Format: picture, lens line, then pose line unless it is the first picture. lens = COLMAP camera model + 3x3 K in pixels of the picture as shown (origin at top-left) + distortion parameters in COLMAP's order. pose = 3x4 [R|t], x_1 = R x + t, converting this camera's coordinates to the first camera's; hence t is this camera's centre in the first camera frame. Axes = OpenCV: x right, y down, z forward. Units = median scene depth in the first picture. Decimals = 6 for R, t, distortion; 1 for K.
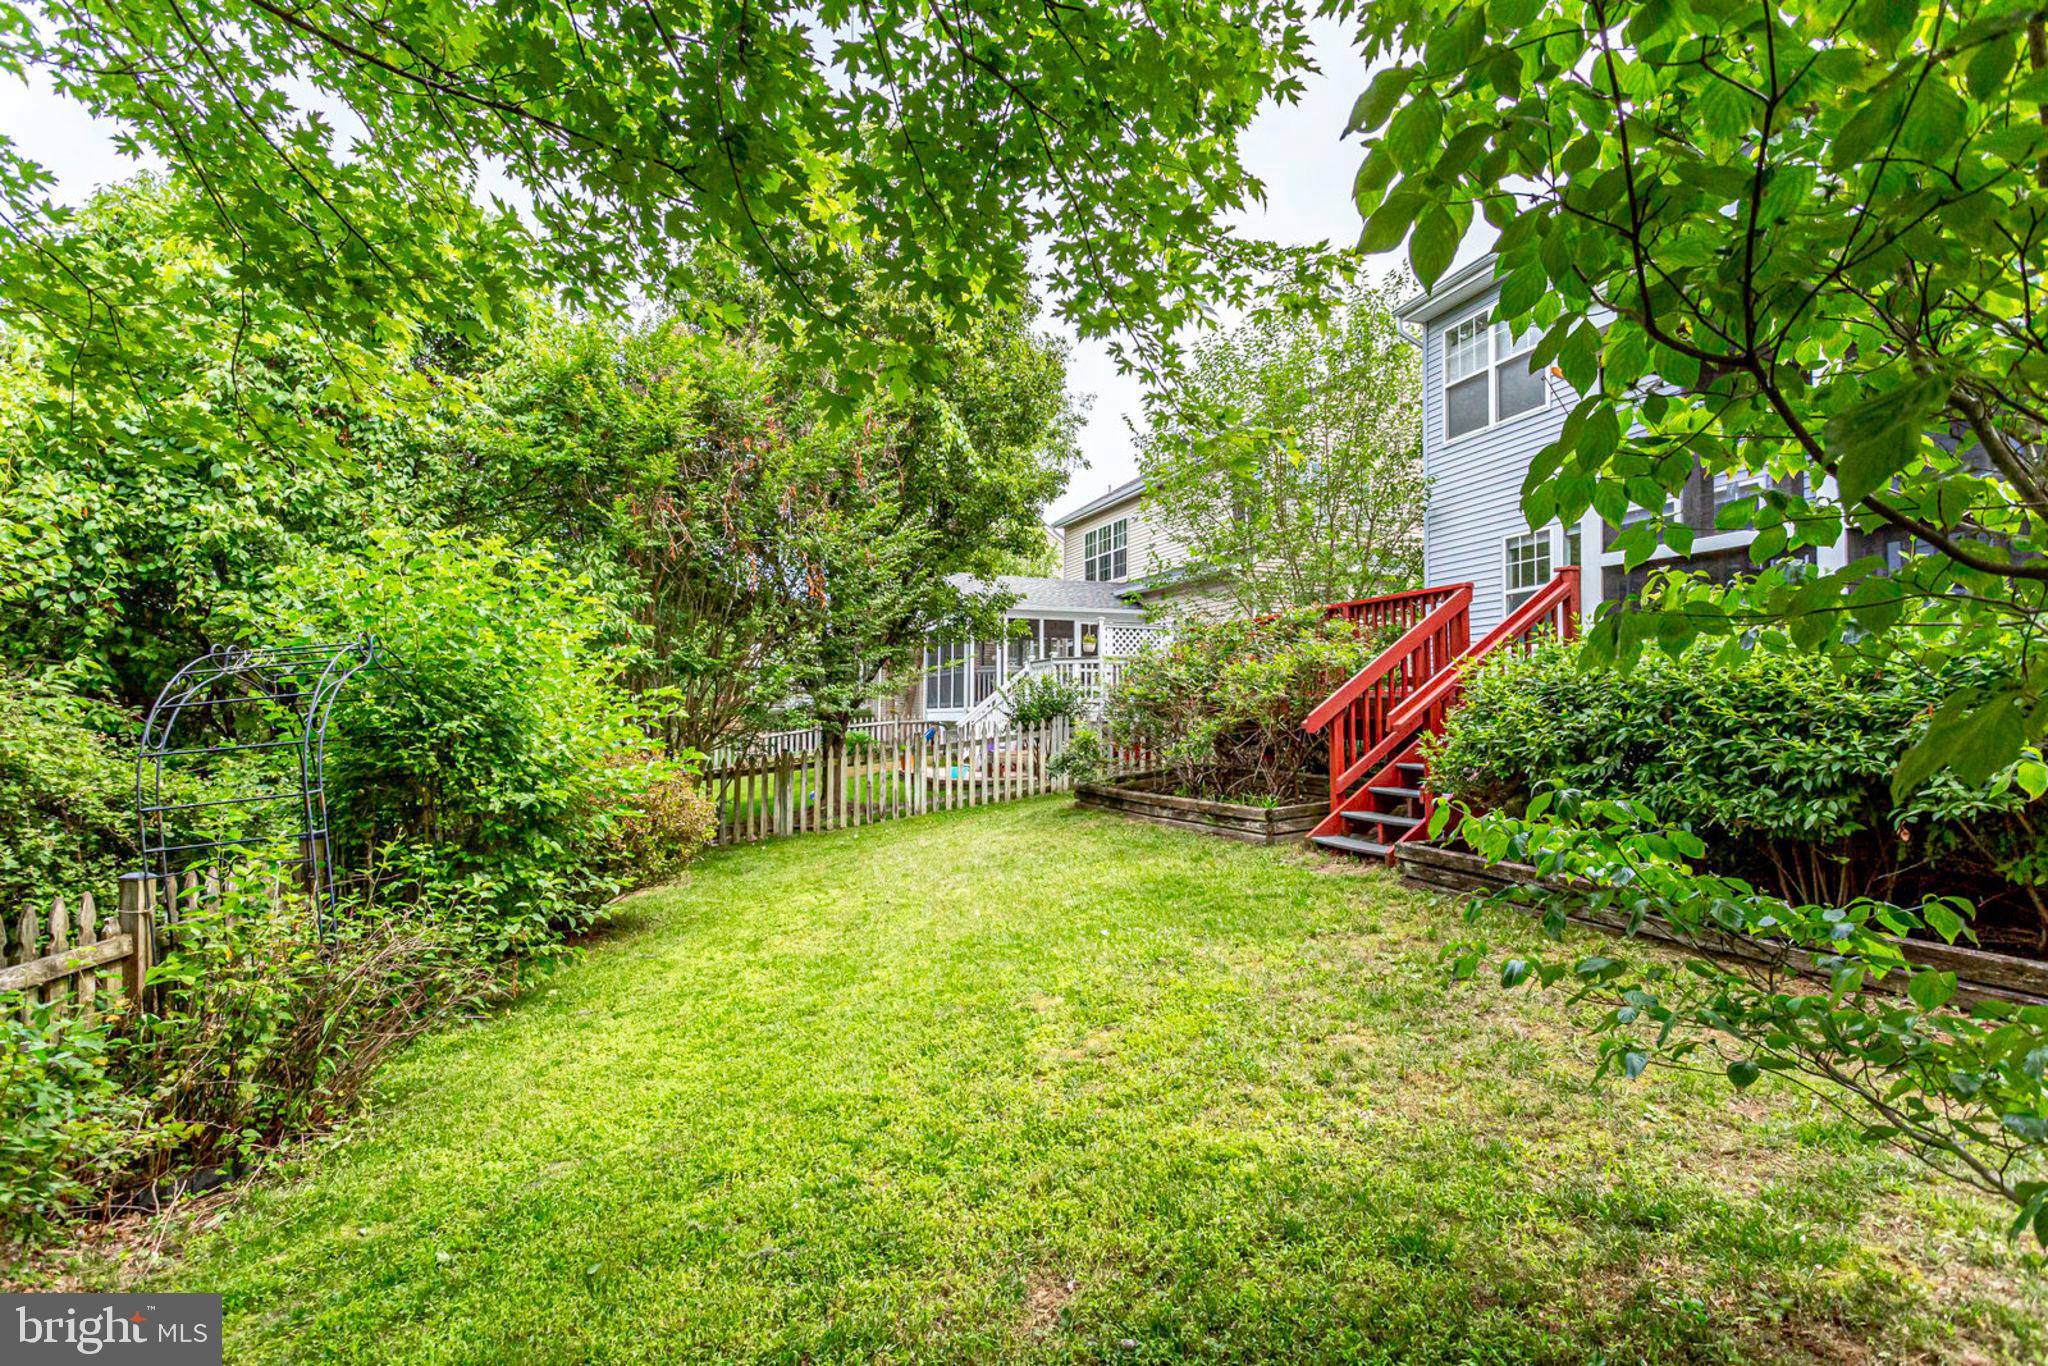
lens RADIAL K [[1005.8, 0, 1024.0], [0, 1005.8, 683.0], [0, 0, 1]] dist [0.014225, 0.000765]
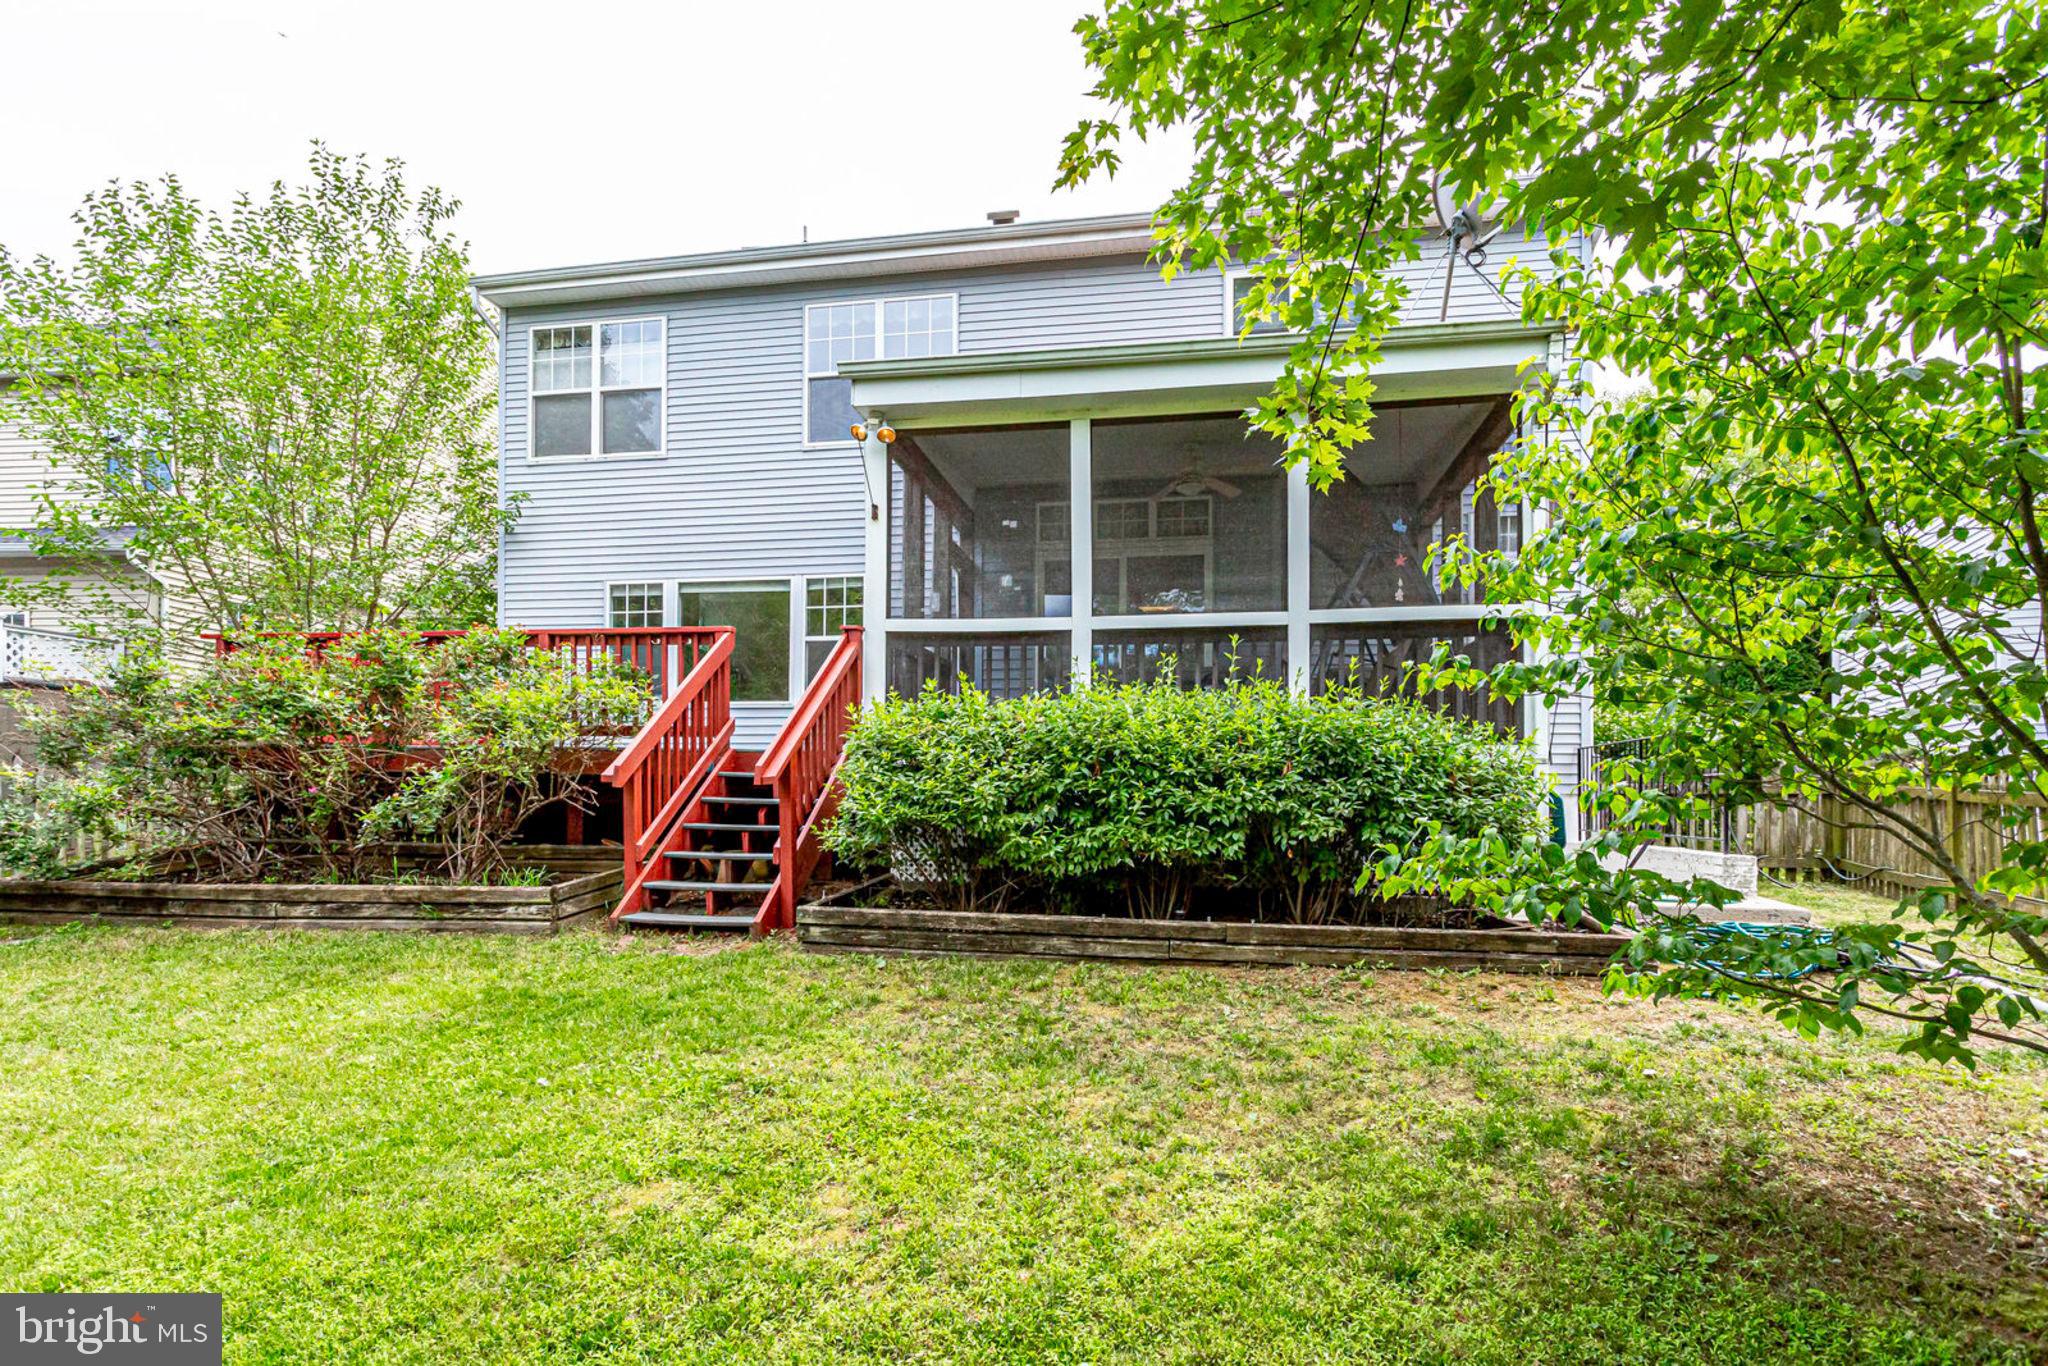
lens RADIAL K [[994.2, 0, 1178.2], [0, 994.2, 809.7], [0, 0, 1]] dist [-0.000992, 0.000088]
pose [[0.457258, -0.014002, 0.889224, -0.214812], [-0.040997, 0.998481, 0.036804, 0.019142], [-0.888389, -0.053285, 0.455990, 0.237650]]
